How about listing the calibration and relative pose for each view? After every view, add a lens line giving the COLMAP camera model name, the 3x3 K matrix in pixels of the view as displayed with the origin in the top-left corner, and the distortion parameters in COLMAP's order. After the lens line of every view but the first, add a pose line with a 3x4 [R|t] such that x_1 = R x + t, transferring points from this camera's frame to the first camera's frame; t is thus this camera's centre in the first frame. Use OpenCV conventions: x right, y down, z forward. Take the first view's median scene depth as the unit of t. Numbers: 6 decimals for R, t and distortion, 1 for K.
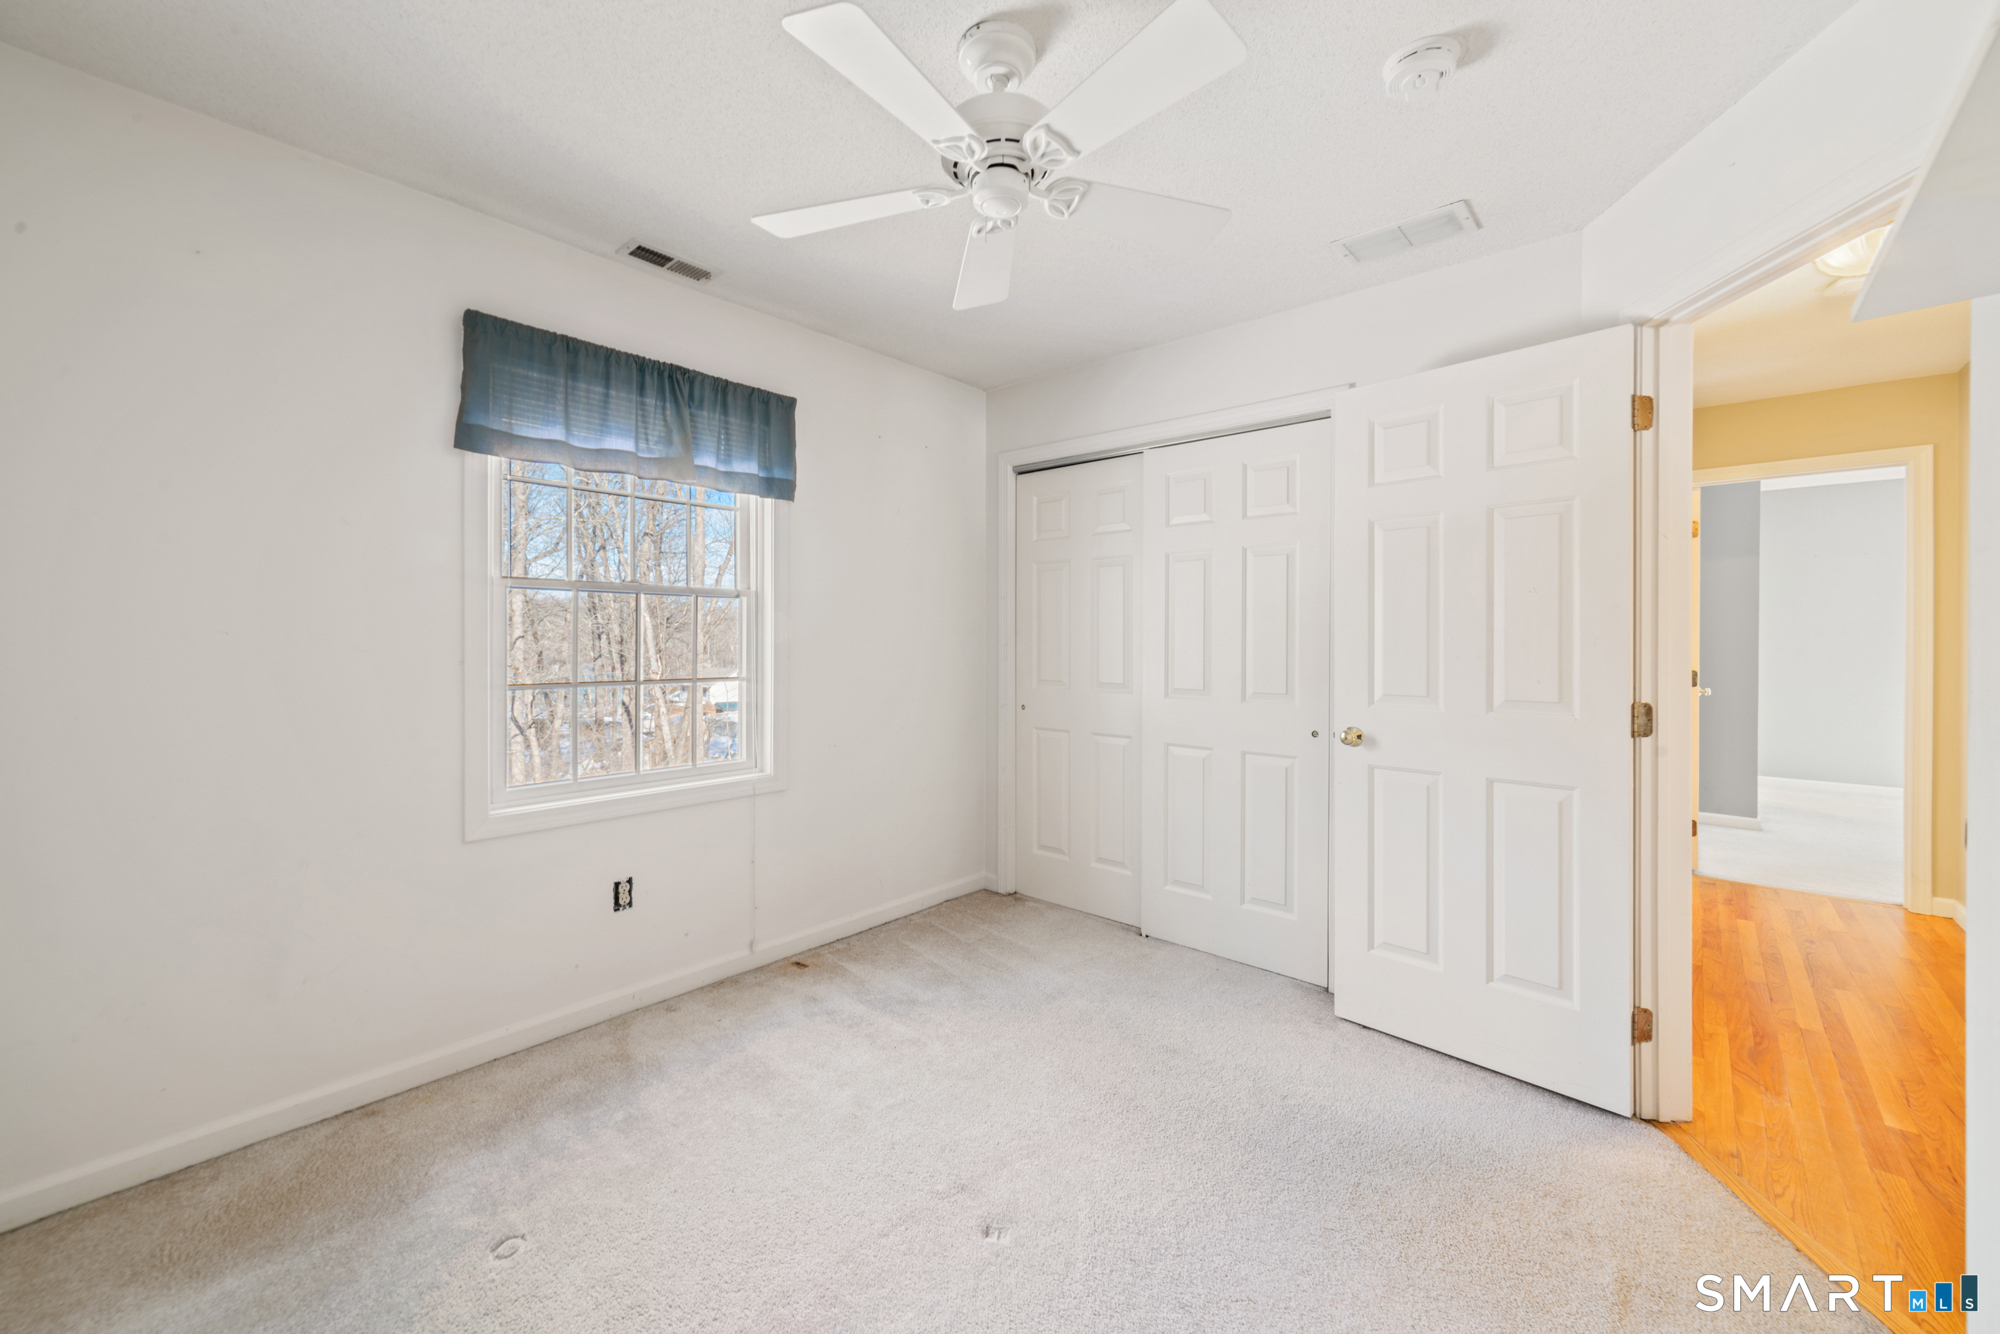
lens RADIAL K [[780.0, 0, 995.8], [0, 780.0, 653.6], [0, 0, 1]] dist [0.001122, 0.000490]
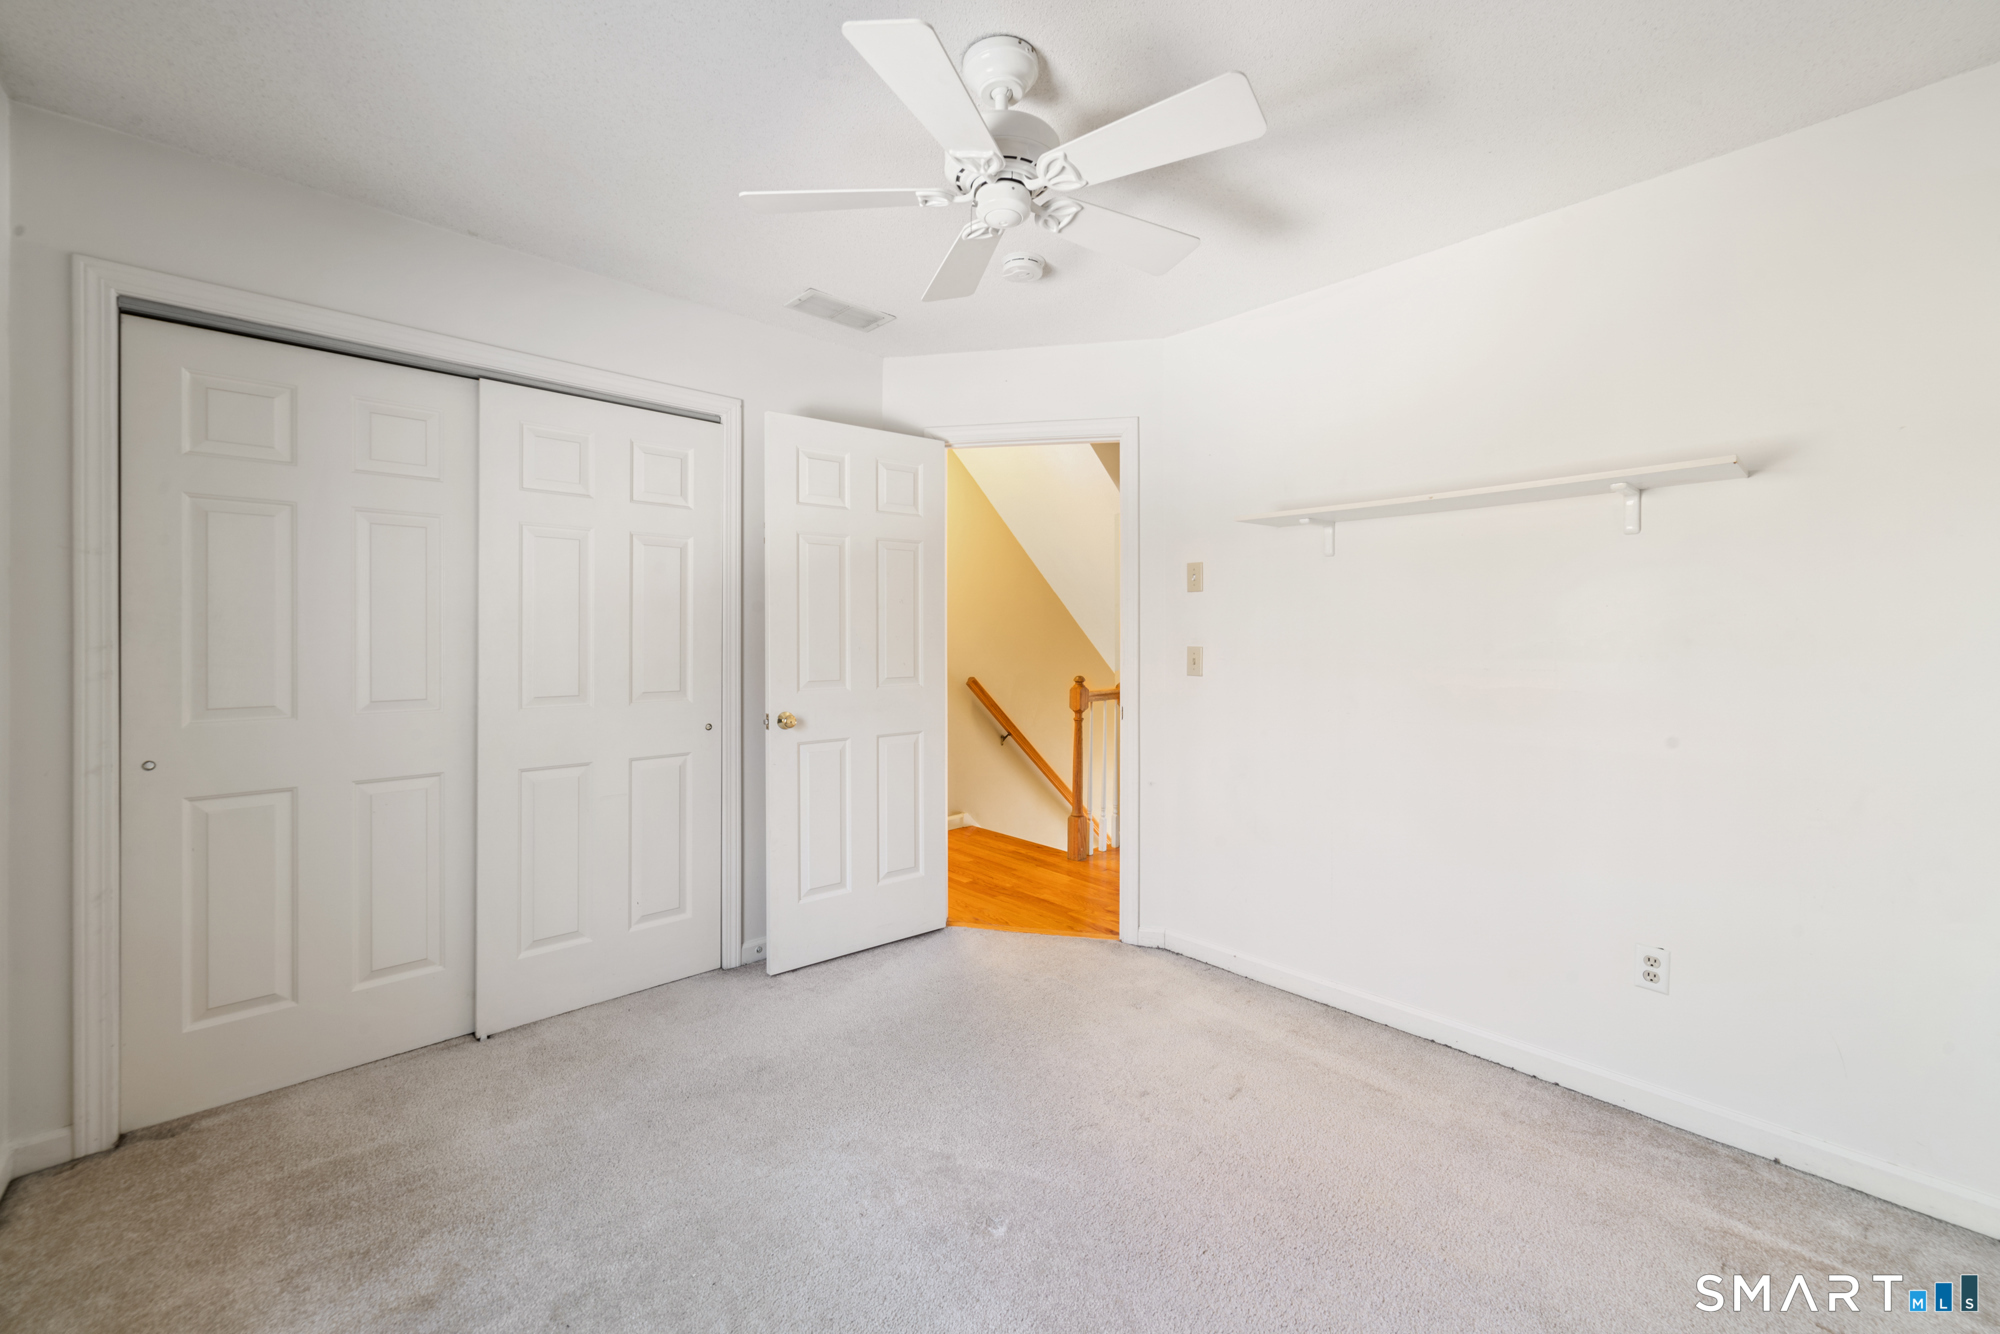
lens RADIAL K [[780.0, 0, 995.8], [0, 780.0, 653.6], [0, 0, 1]] dist [0.001122, 0.000490]
pose [[0.098764, -0.022225, 0.994863, -0.539837], [0.019679, 0.999599, 0.020377, -0.007131], [-0.994916, 0.017565, 0.099161, 0.489641]]
